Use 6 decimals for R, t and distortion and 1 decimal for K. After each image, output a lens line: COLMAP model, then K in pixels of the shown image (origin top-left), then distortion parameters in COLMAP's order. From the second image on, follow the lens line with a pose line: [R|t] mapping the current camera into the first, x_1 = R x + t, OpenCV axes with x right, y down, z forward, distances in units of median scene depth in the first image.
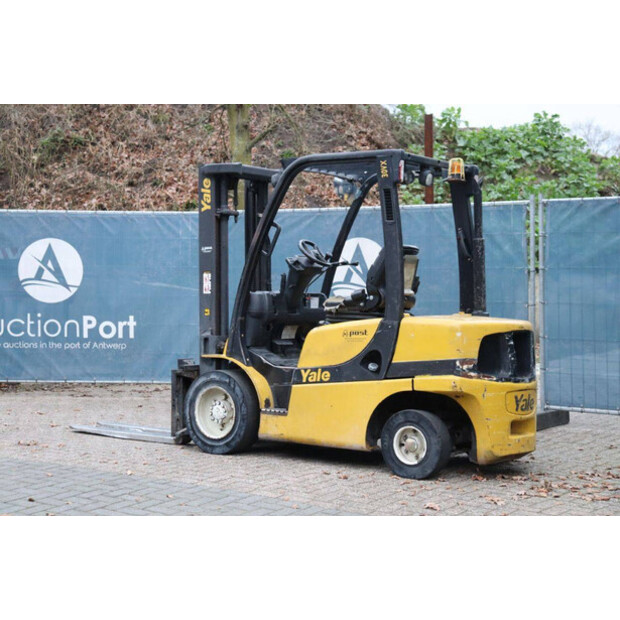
lens RADIAL K [[1147.4, 0, 310.0], [0, 1147.4, 310.0], [0, 0, 1]] dist [0.208977, 0.114476]
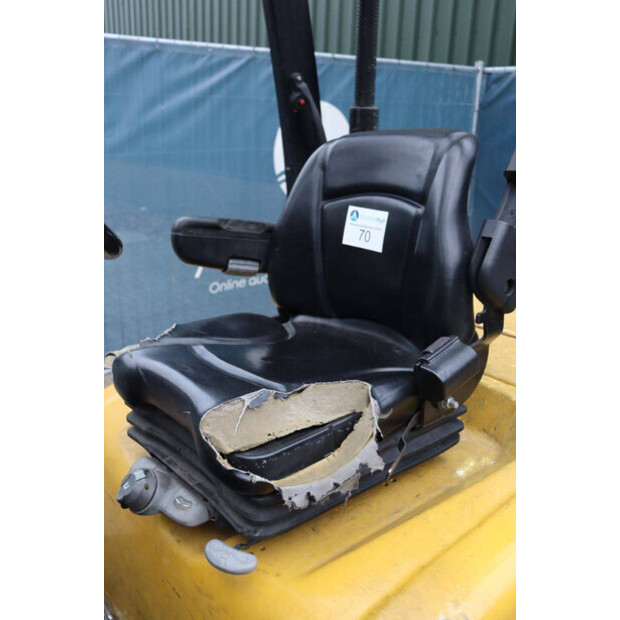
lens RADIAL K [[596.0, 0, 310.0], [0, 596.0, 310.0], [0, 0, 1]] dist [-0.015218, -0.013343]
pose [[0.256235, -0.296241, 0.920101, -0.063869], [0.037432, 0.954207, 0.296797, -0.057056], [-0.965889, -0.041608, 0.255590, 0.968091]]
